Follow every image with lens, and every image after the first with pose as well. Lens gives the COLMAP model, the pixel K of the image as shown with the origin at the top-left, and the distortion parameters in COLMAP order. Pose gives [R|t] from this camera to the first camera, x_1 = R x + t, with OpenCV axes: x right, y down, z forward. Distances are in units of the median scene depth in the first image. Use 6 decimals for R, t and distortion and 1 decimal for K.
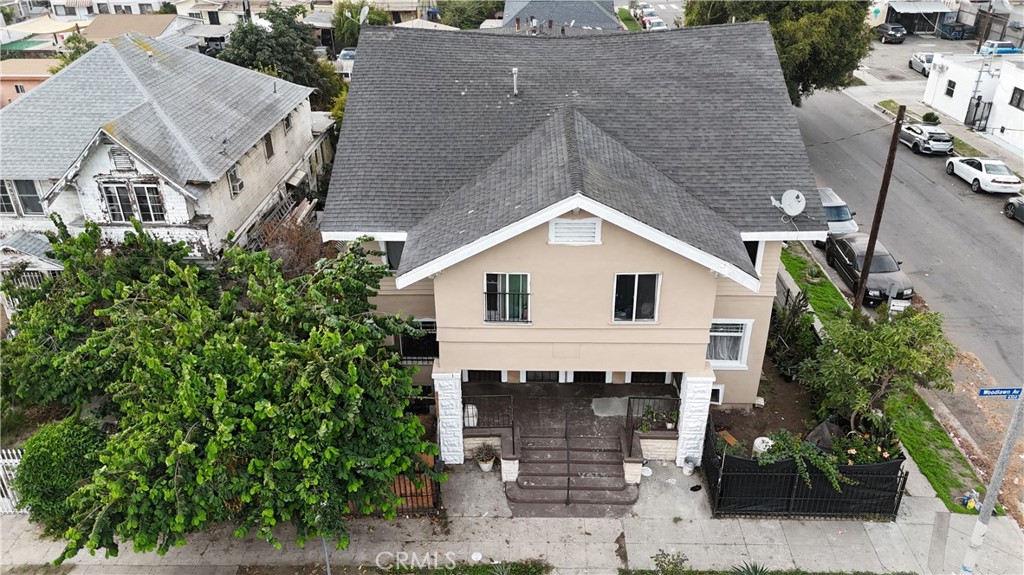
lens RADIAL K [[756.5, 0, 517.9], [0, 756.5, 285.8], [0, 0, 1]] dist [0.076402, -0.073107]
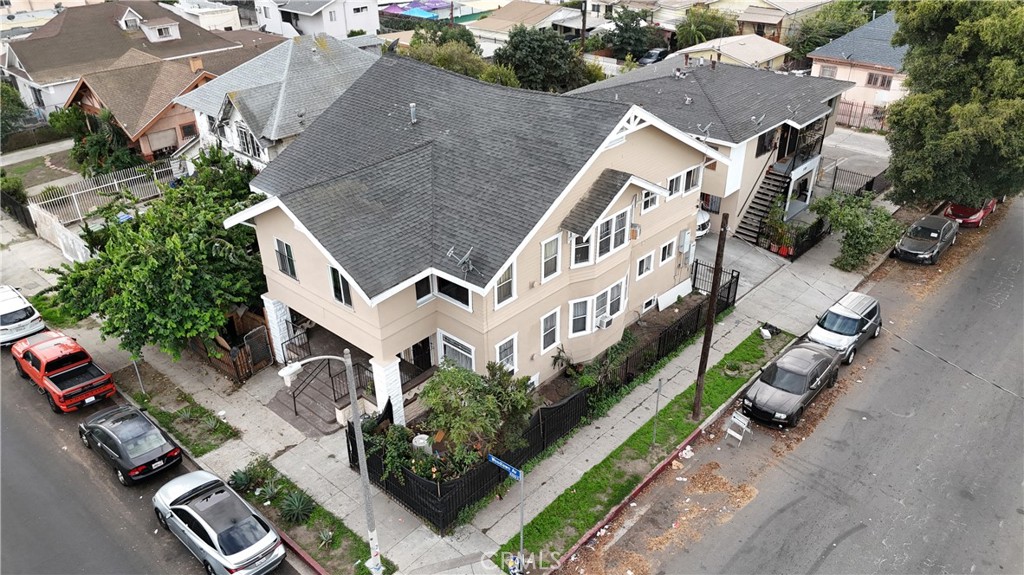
lens RADIAL K [[756.5, 0, 517.9], [0, 756.5, 285.8], [0, 0, 1]] dist [0.076402, -0.073107]
pose [[0.754247, 0.320231, -0.573205, 1.071341], [-0.304768, 0.944007, 0.126359, -0.231297], [0.581573, 0.079388, 0.809611, 0.082676]]
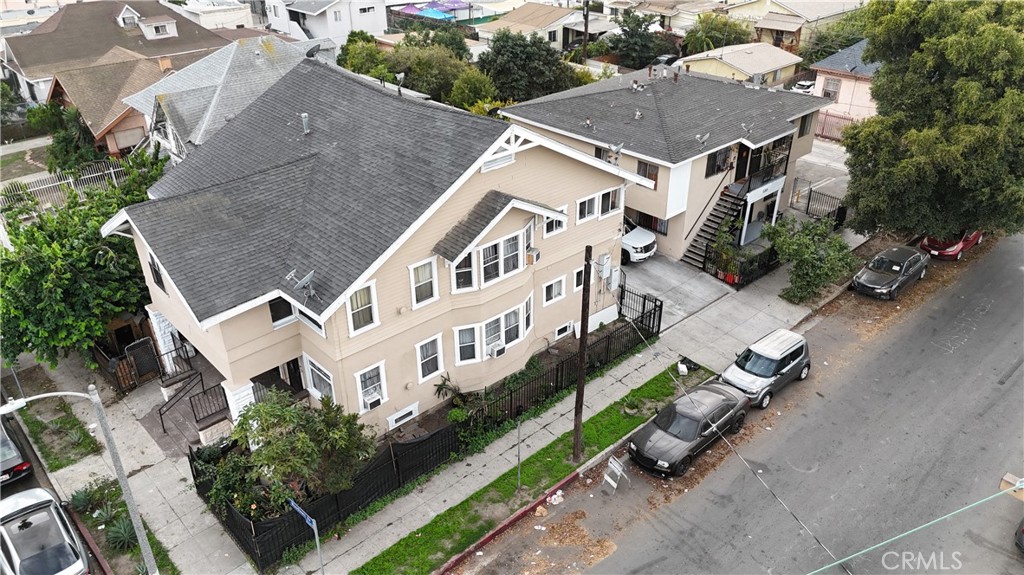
lens RADIAL K [[756.5, 0, 517.9], [0, 756.5, 285.8], [0, 0, 1]] dist [0.076402, -0.073107]
pose [[0.692561, 0.352967, -0.629105, 1.234526], [-0.334792, 0.929772, 0.153098, -0.364500], [0.638963, 0.104589, 0.762094, 0.327198]]
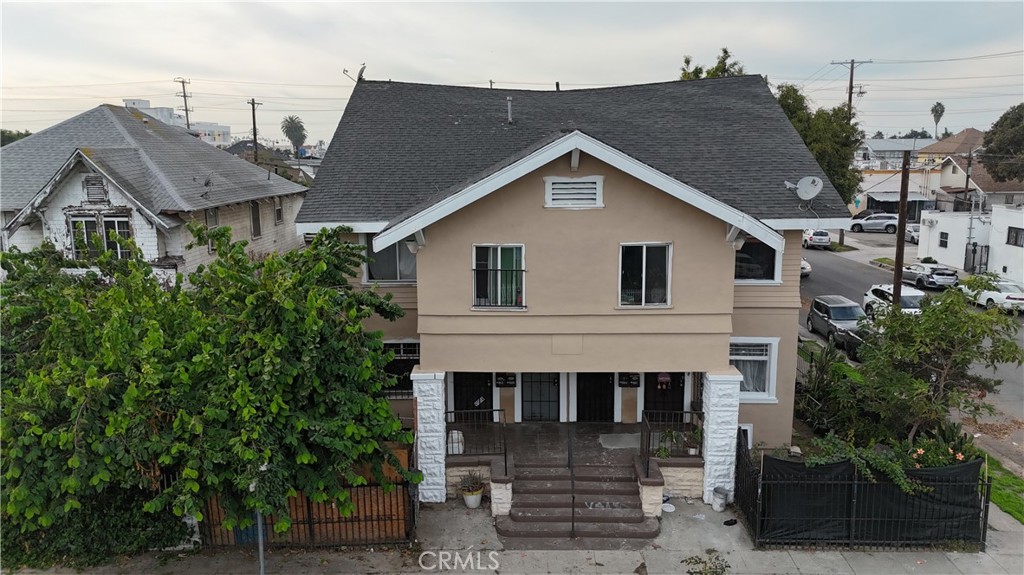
lens RADIAL K [[756.5, 0, 517.9], [0, 756.5, 285.8], [0, 0, 1]] dist [0.076402, -0.073107]
pose [[0.999999, -0.000308, 0.001039, 0.006472], [0.000611, 0.952171, -0.305564, 0.273633], [-0.000895, 0.305565, 0.952171, 0.149469]]
